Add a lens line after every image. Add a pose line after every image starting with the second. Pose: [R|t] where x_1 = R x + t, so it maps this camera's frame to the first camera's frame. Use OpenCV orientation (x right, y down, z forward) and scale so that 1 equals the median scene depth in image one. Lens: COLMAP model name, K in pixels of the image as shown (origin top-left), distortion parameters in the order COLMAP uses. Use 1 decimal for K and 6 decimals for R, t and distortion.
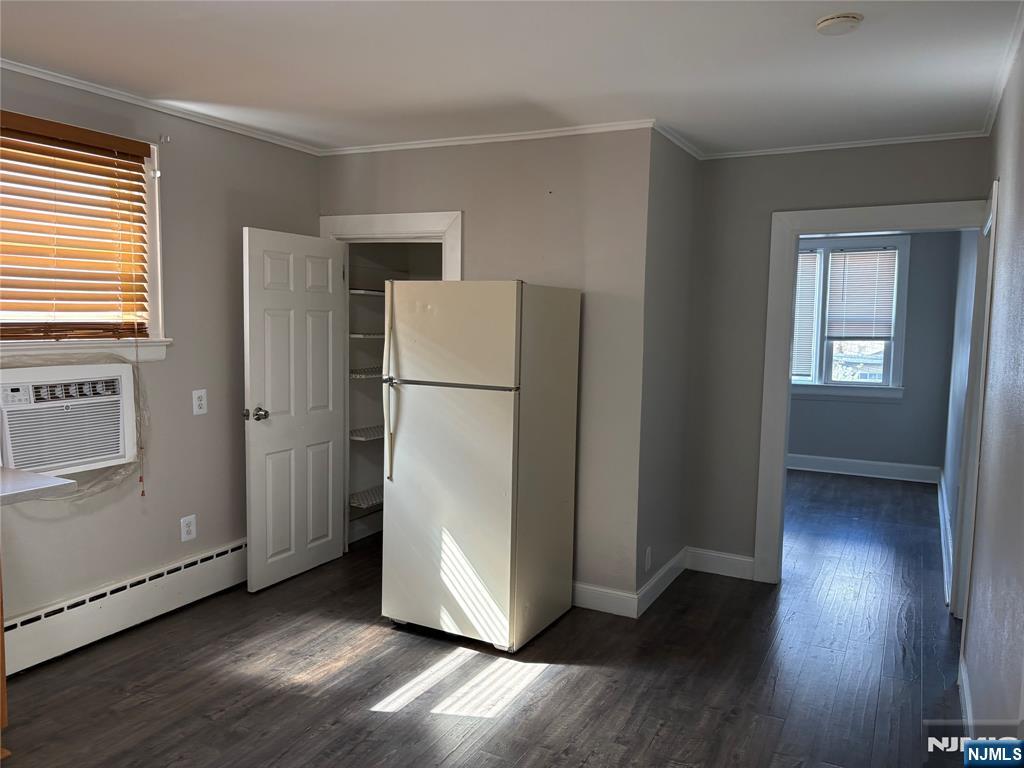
lens RADIAL K [[775.5, 0, 507.1], [0, 775.5, 380.3], [0, 0, 1]] dist [0.048555, -0.051129]
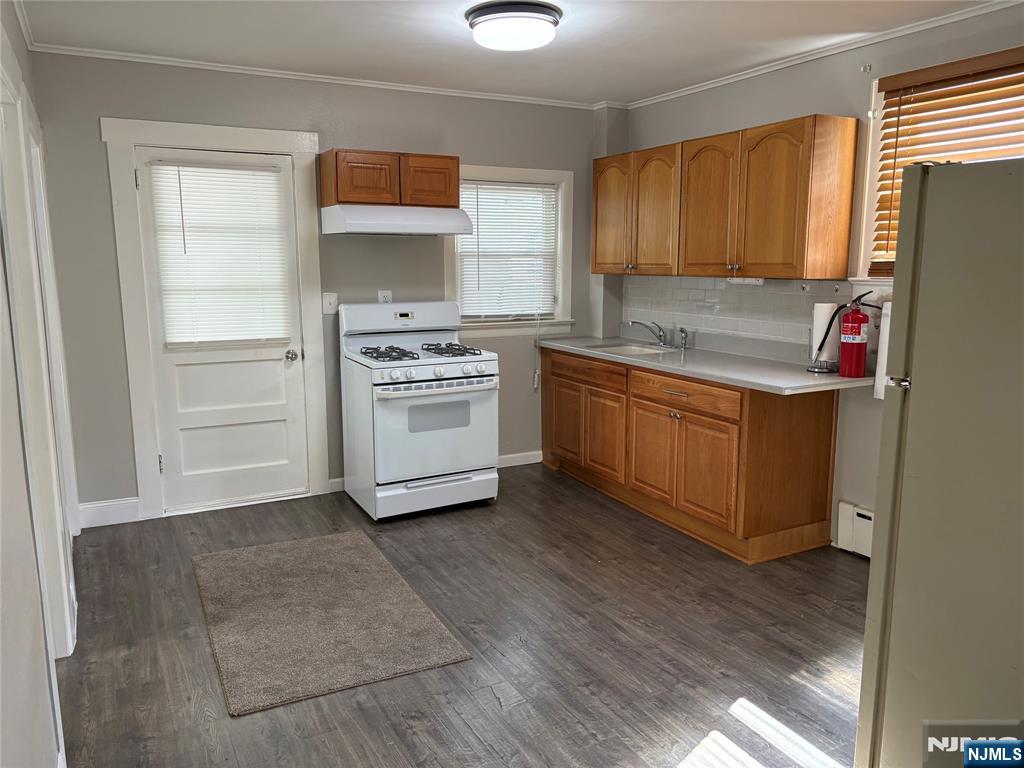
lens RADIAL K [[775.5, 0, 513.1], [0, 775.5, 383.7], [0, 0, 1]] dist [0.048555, -0.051129]
pose [[-0.561176, 0.115718, -0.819567, 0.558832], [-0.077241, 0.978536, 0.191052, -0.063832], [0.824084, 0.170518, -0.540193, 1.030700]]
